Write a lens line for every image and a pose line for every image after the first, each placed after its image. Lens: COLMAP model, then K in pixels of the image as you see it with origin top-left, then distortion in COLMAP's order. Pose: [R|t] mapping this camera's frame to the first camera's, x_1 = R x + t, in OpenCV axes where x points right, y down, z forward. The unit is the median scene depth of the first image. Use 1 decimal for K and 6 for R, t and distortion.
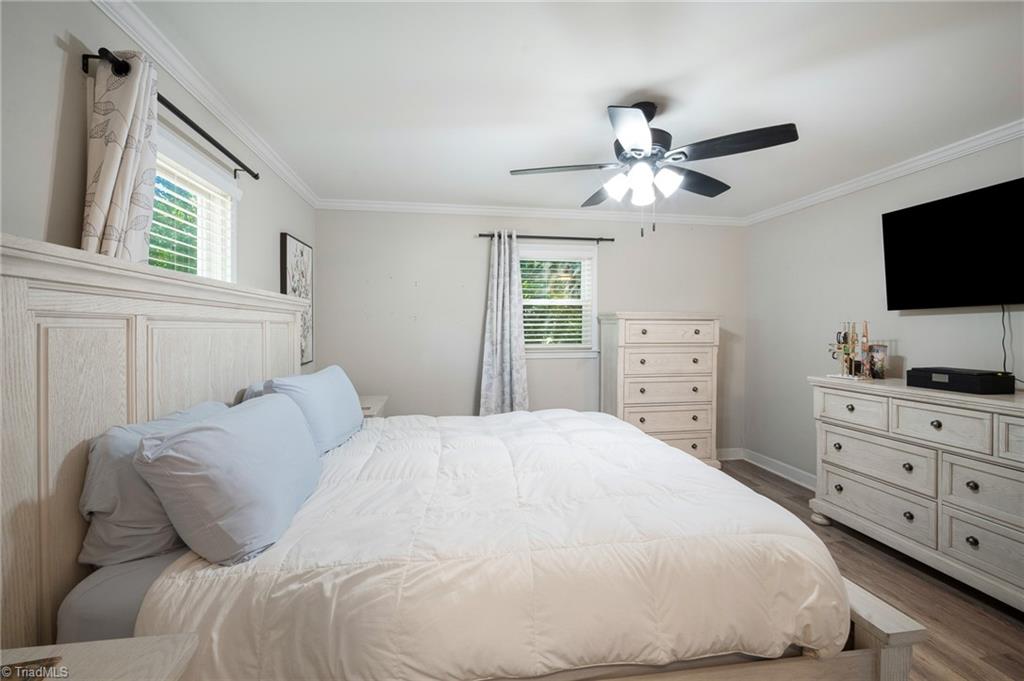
lens RADIAL K [[449.6, 0, 514.9], [0, 449.6, 329.8], [0, 0, 1]] dist [-0.000179, -0.000069]
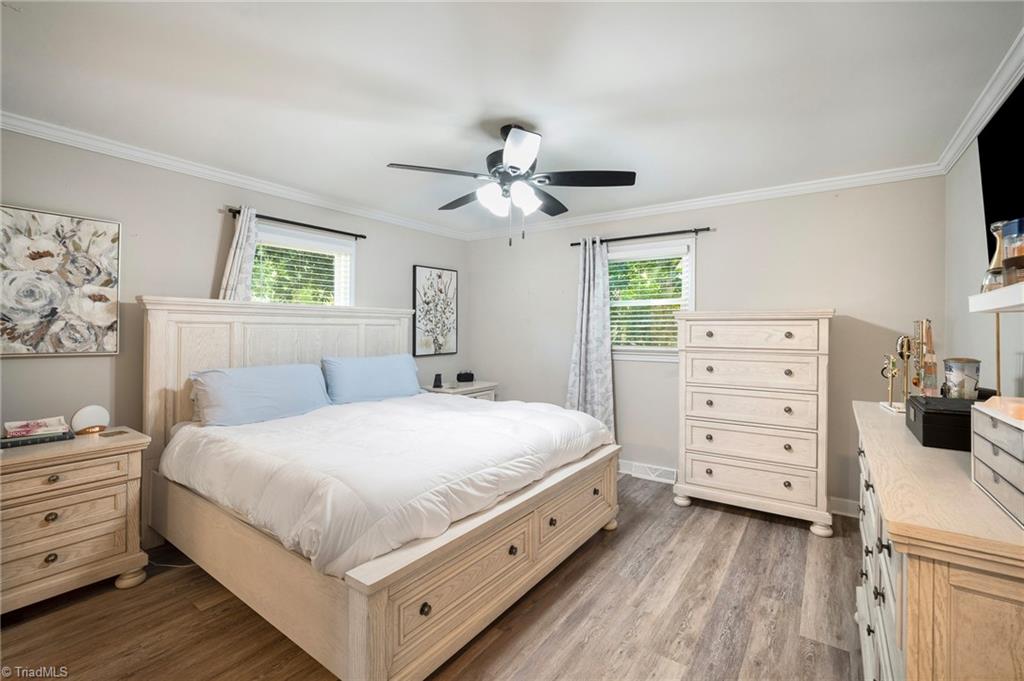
lens RADIAL K [[449.6, 0, 514.9], [0, 449.6, 329.8], [0, 0, 1]] dist [-0.000179, -0.000069]
pose [[0.714289, 0.003631, -0.699841, 0.603857], [-0.007239, 0.999971, -0.002200, 0.000567], [0.699813, 0.006638, 0.714295, 0.124359]]
